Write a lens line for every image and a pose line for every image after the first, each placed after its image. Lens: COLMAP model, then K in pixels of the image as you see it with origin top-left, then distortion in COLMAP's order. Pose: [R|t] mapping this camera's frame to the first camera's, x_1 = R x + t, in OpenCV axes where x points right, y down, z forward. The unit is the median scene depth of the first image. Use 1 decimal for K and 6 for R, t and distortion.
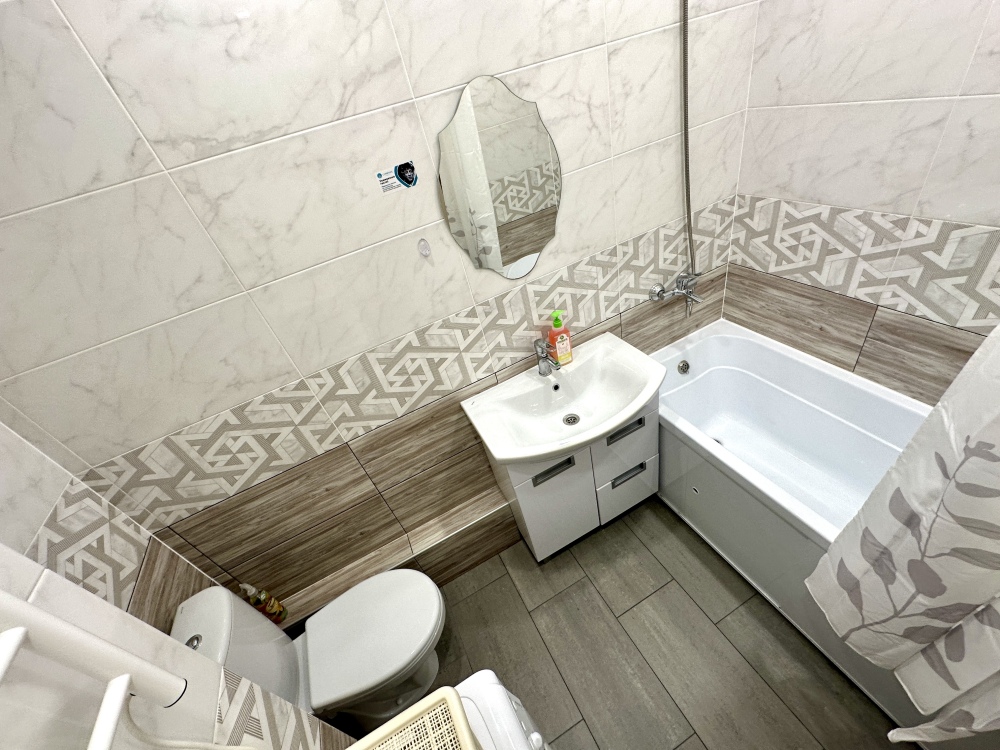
lens RADIAL K [[399.5, 0, 500.4], [0, 399.5, 374.8], [0, 0, 1]] dist [-0.002757, 0.000413]
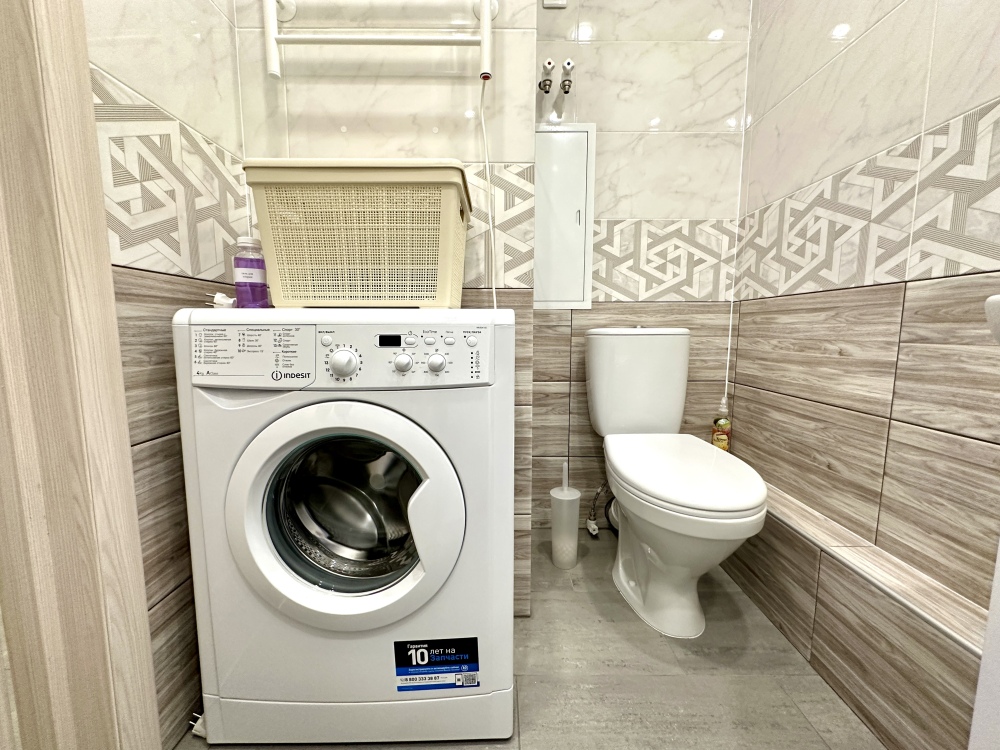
lens RADIAL K [[399.5, 0, 498.9], [0, 399.5, 375.8], [0, 0, 1]] dist [-0.002757, 0.000413]
pose [[-0.424360, 0.320903, -0.846723, 0.430712], [-0.468321, 0.722533, 0.508549, 0.256654], [0.774980, 0.612346, -0.156328, 0.712594]]
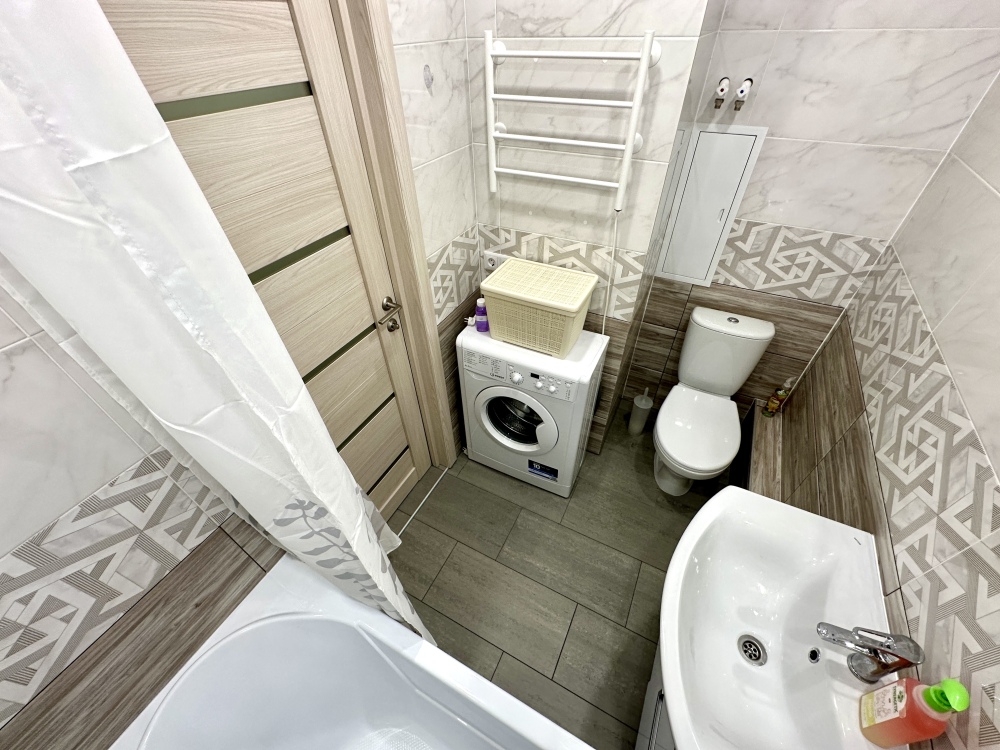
lens RADIAL K [[399.5, 0, 500.4], [0, 399.5, 375.2], [0, 0, 1]] dist [-0.002757, 0.000413]
pose [[-0.774643, 0.569025, -0.275933, 0.453149], [-0.207270, 0.183778, 0.960867, -0.535613], [0.597467, 0.801521, -0.024421, 0.478226]]
